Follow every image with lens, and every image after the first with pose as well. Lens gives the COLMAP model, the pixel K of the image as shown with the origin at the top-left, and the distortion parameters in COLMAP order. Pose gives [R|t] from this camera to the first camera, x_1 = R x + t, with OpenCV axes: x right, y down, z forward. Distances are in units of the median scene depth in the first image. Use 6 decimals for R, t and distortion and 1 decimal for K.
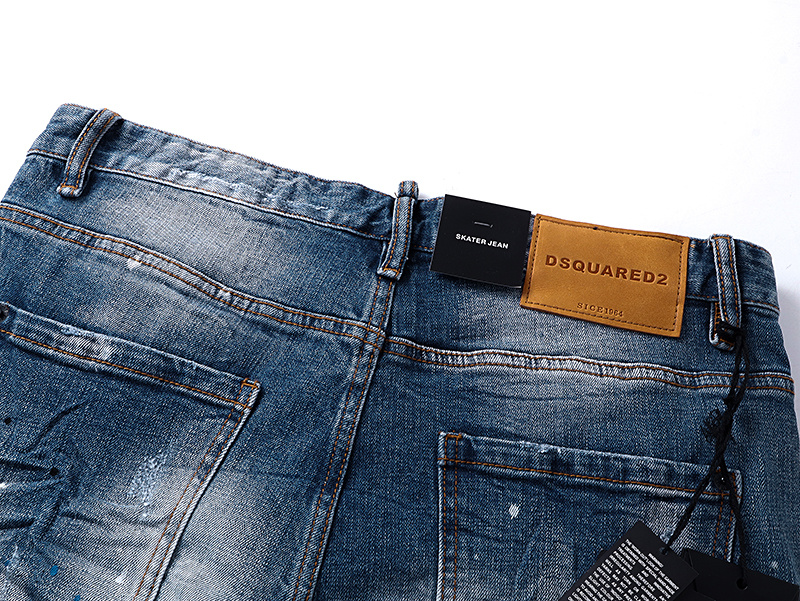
lens RADIAL K [[919.3, 0, 403.8], [0, 919.3, 298.0], [0, 0, 1]] dist [0.032213, 0.000000]
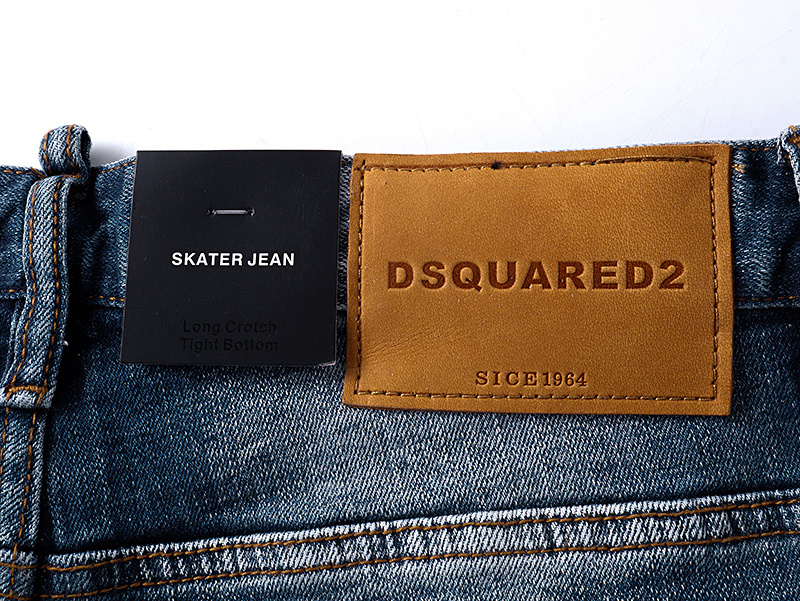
lens RADIAL K [[919.3, 0, 398.8], [0, 919.3, 301.3], [0, 0, 1]] dist [0.032213, 0.000000]
pose [[0.975801, -0.190810, -0.106786, 0.174990], [0.214098, 0.932984, 0.289314, -0.130400], [0.044425, -0.305176, 0.951259, 0.518415]]
